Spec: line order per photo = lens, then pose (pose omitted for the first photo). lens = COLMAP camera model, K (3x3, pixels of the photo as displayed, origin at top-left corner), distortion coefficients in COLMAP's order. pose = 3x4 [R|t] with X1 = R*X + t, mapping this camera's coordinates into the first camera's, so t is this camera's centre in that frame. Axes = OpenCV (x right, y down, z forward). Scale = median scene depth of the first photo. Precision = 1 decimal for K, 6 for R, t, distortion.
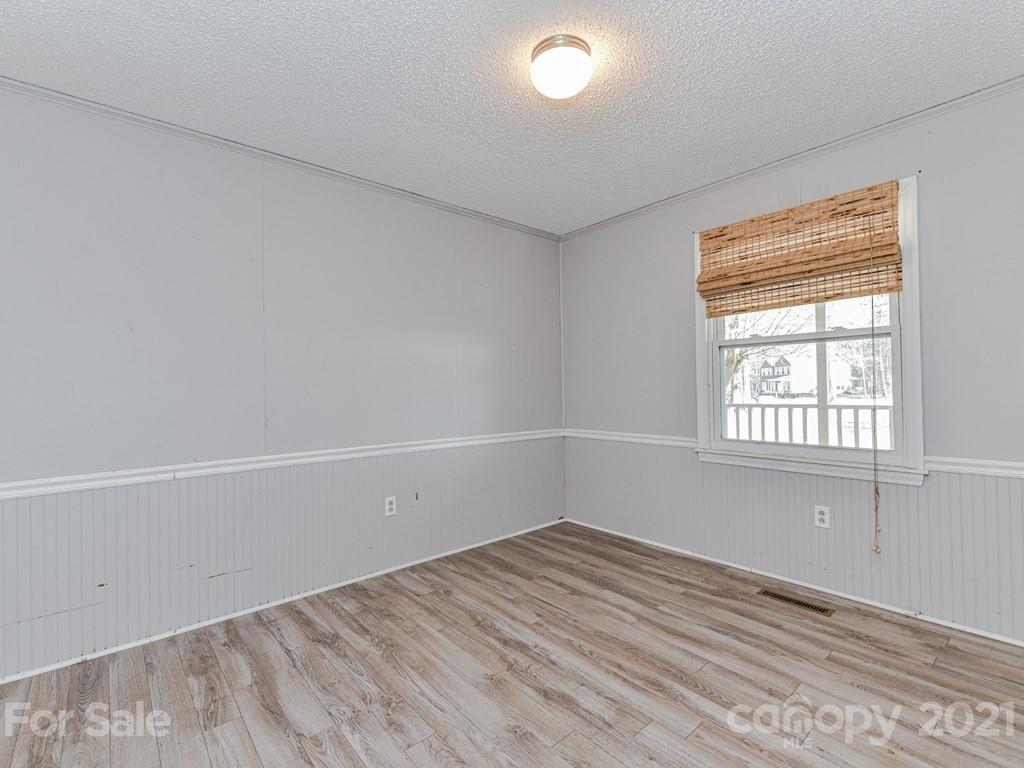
lens RADIAL K [[473.7, 0, 514.2], [0, 473.7, 382.8], [0, 0, 1]] dist [0.000382, -0.001659]
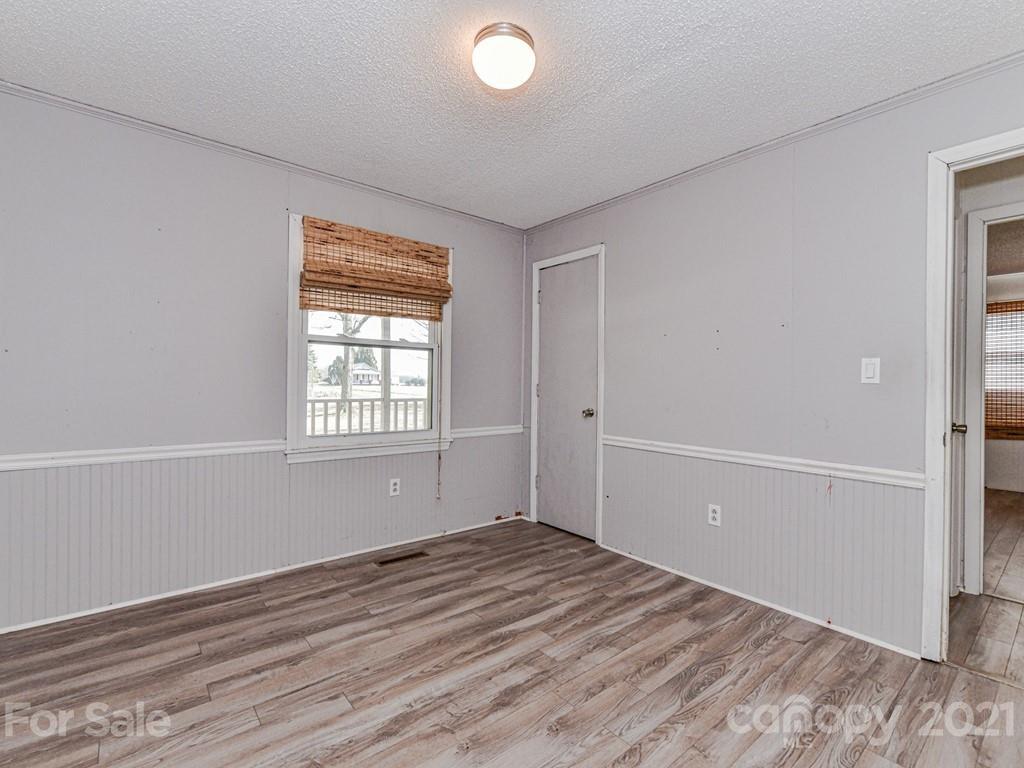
lens RADIAL K [[473.7, 0, 514.2], [0, 473.7, 382.8], [0, 0, 1]] dist [0.000382, -0.001659]
pose [[0.017608, 0.016625, 0.999707, -0.633467], [-0.025398, 0.999547, -0.016175, 0.016991], [-0.999522, -0.025106, 0.018022, 0.687131]]
